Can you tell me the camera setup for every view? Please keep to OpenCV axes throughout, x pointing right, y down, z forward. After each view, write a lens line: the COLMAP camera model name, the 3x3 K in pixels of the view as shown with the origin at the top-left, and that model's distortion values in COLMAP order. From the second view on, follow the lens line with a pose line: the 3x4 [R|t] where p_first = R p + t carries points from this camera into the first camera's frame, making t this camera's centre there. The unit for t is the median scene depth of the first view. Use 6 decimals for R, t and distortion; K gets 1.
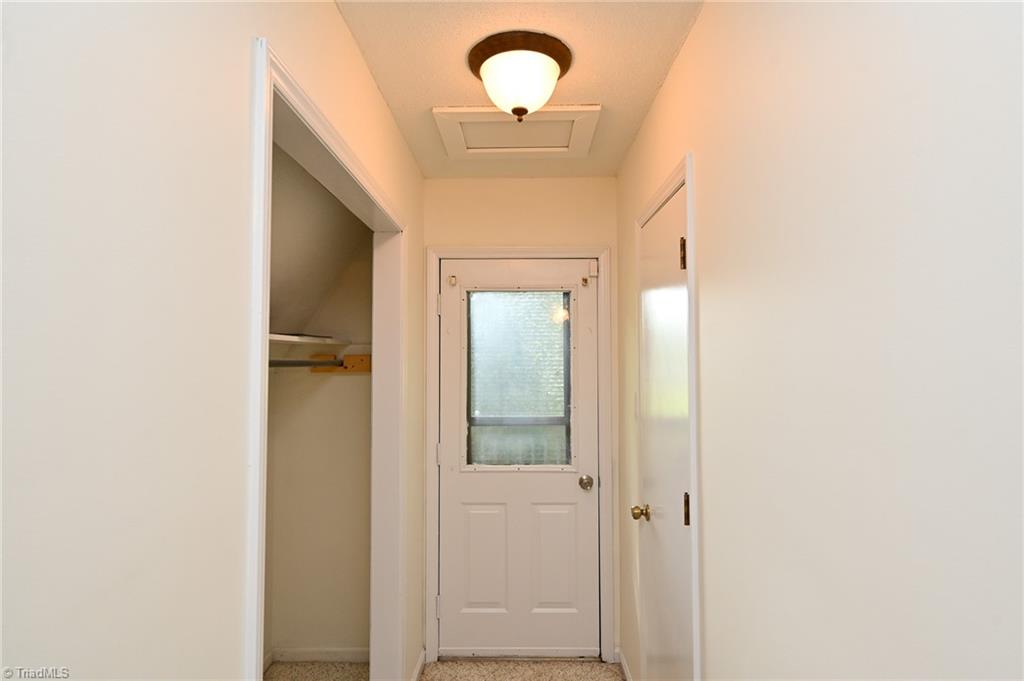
lens RADIAL K [[561.1, 0, 509.7], [0, 561.1, 340.0], [0, 0, 1]] dist [-0.005427, -0.000383]
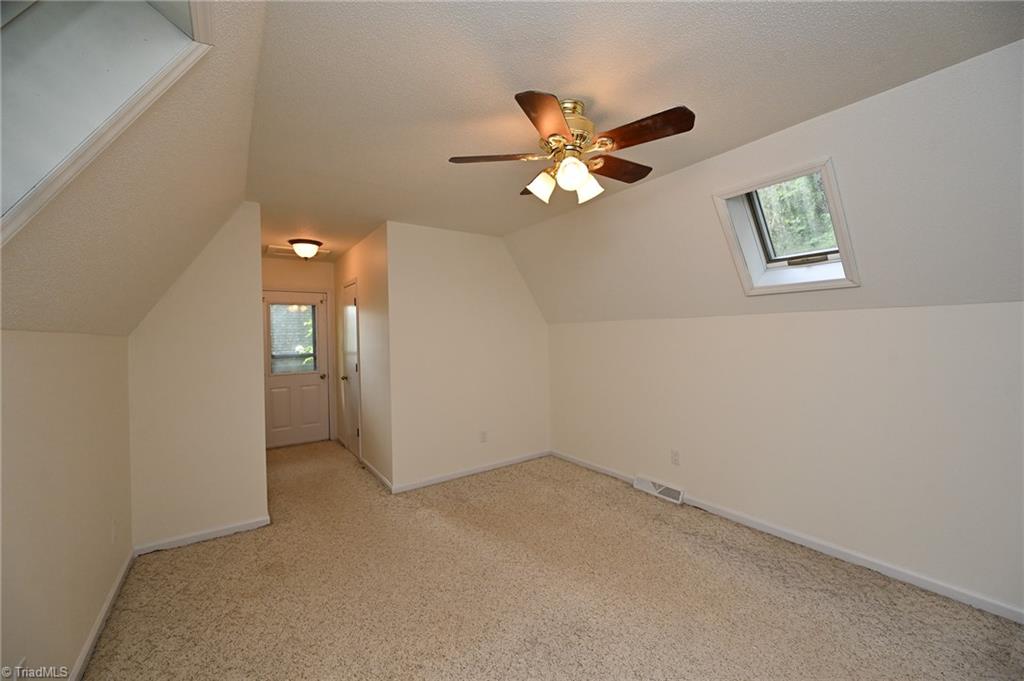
lens RADIAL K [[402.7, 0, 508.2], [0, 402.7, 336.0], [0, 0, 1]] dist [-0.000440, 0.000269]
pose [[0.814274, -0.019132, 0.580166, -0.260187], [-0.004904, 0.999194, 0.039833, -0.022789], [-0.580461, -0.035280, 0.813524, -1.092810]]
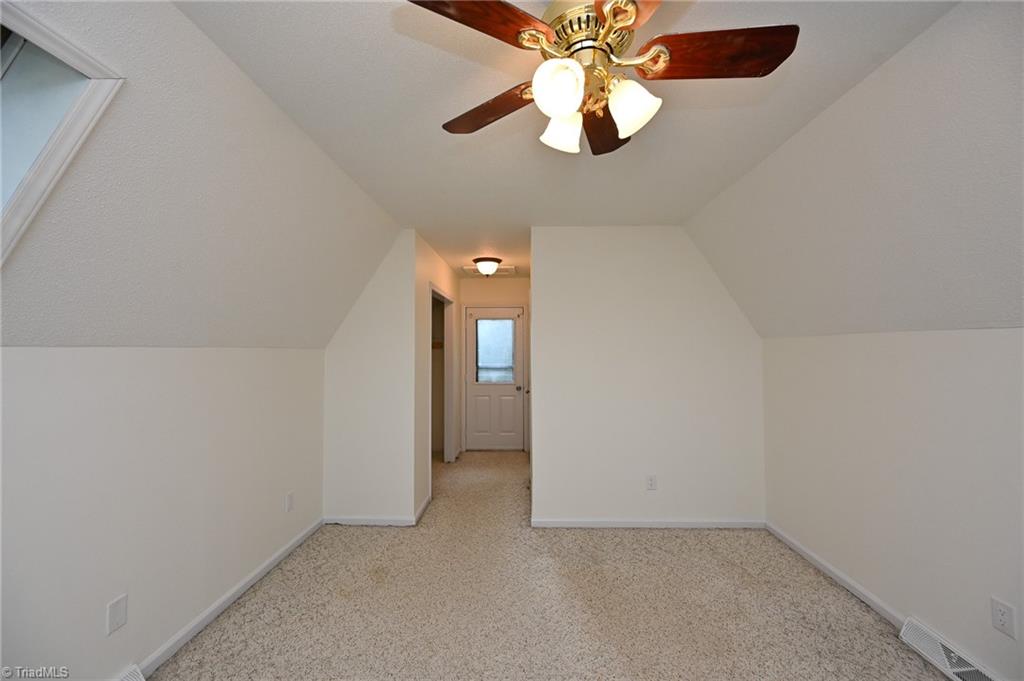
lens RADIAL K [[402.7, 0, 513.2], [0, 402.7, 335.9], [0, 0, 1]] dist [-0.000440, 0.000269]
pose [[0.999844, -0.003287, -0.017347, 0.144422], [0.003468, 0.999940, 0.010393, -0.027271], [0.017312, -0.010452, 0.999796, -1.003963]]
